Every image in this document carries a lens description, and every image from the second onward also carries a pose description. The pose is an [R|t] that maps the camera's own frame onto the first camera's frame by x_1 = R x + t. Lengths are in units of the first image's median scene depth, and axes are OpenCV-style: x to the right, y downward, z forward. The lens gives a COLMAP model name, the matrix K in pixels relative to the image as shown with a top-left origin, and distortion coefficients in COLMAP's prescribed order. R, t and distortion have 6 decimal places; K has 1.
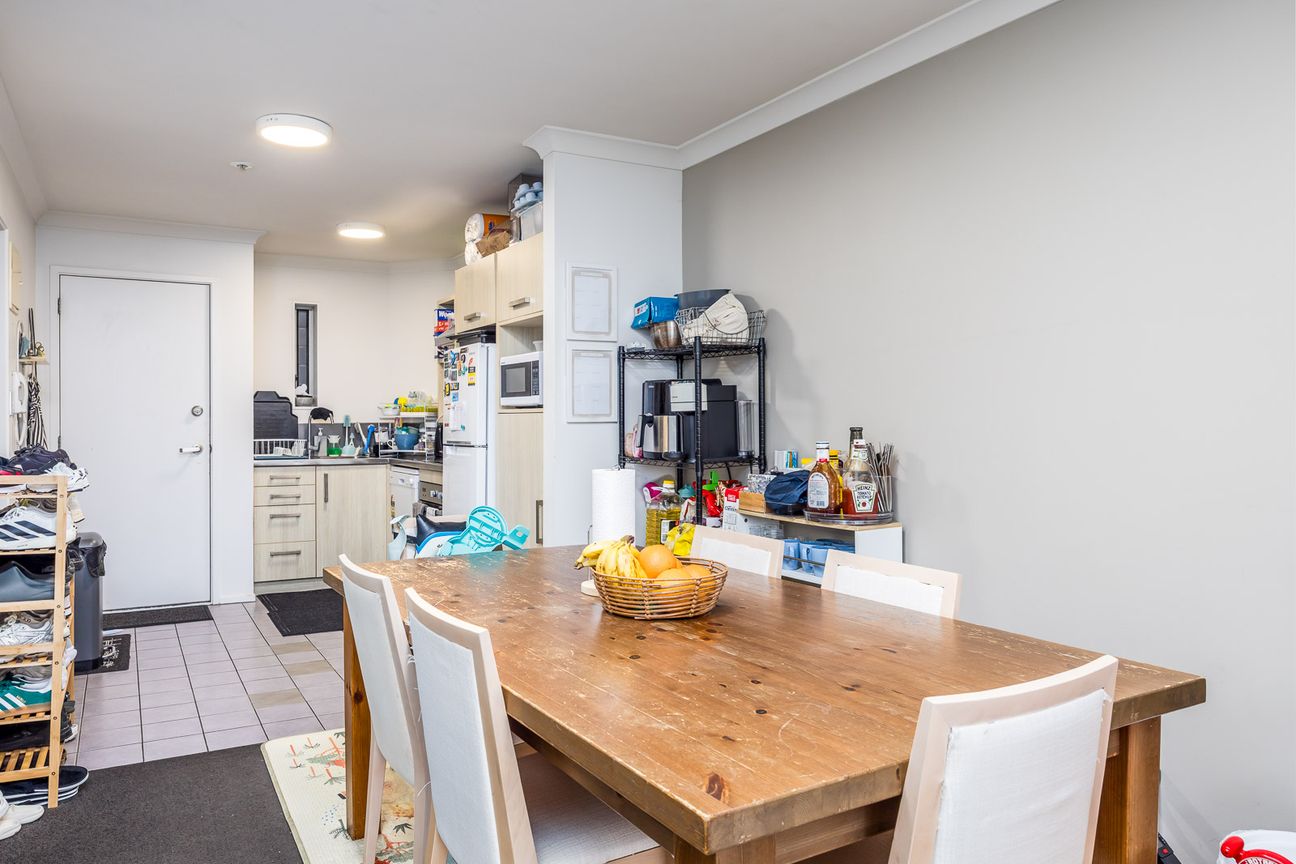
lens RADIAL K [[810.4, 0, 648.0], [0, 810.4, 432.0], [0, 0, 1]] dist [0.001190, 0.000728]
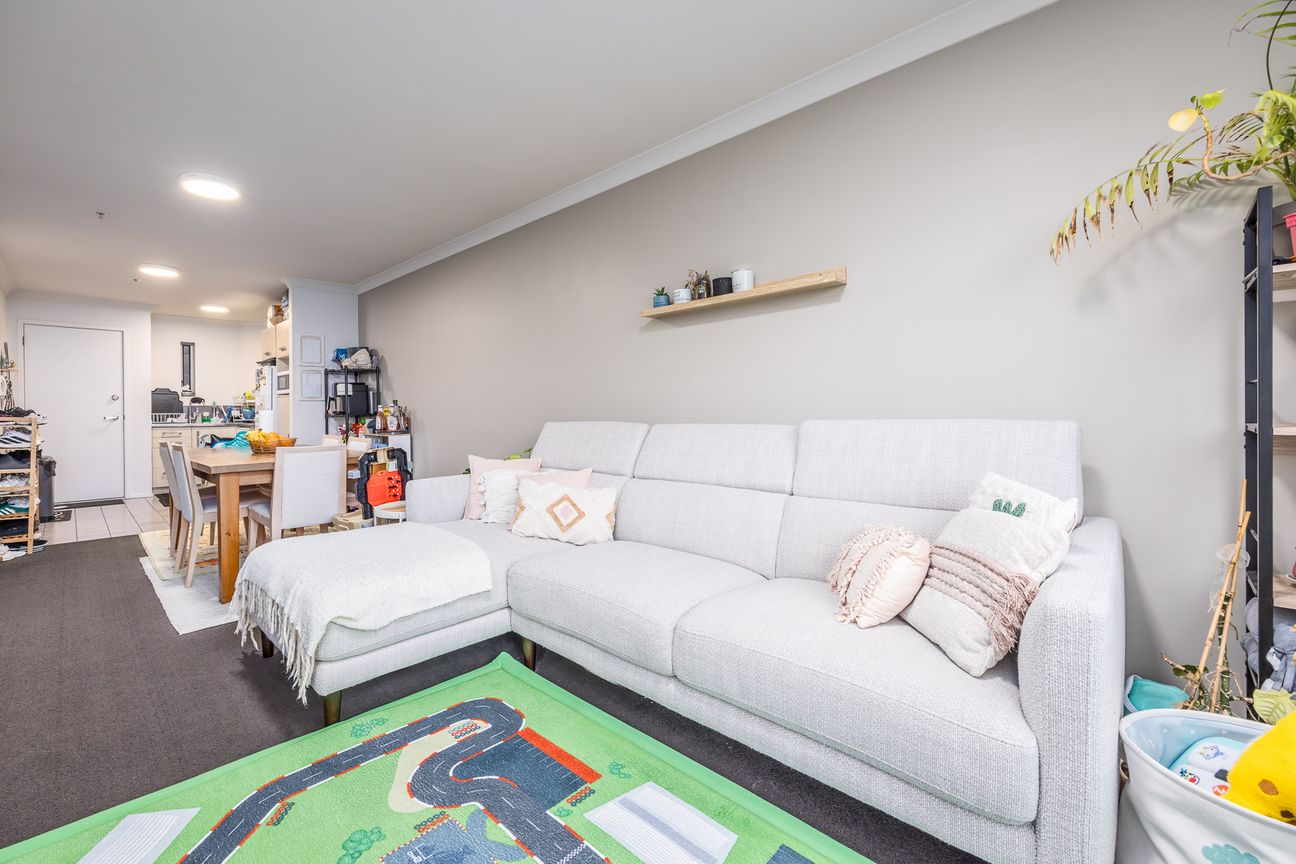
lens RADIAL K [[525.2, 0, 648.5], [0, 525.2, 421.5], [0, 0, 1]] dist [-0.001808, 0.000011]
pose [[0.966412, -0.006674, 0.256911, 0.456268], [0.007424, 0.999971, -0.001947, 0.056145], [-0.256891, 0.003789, 0.966433, -0.690603]]
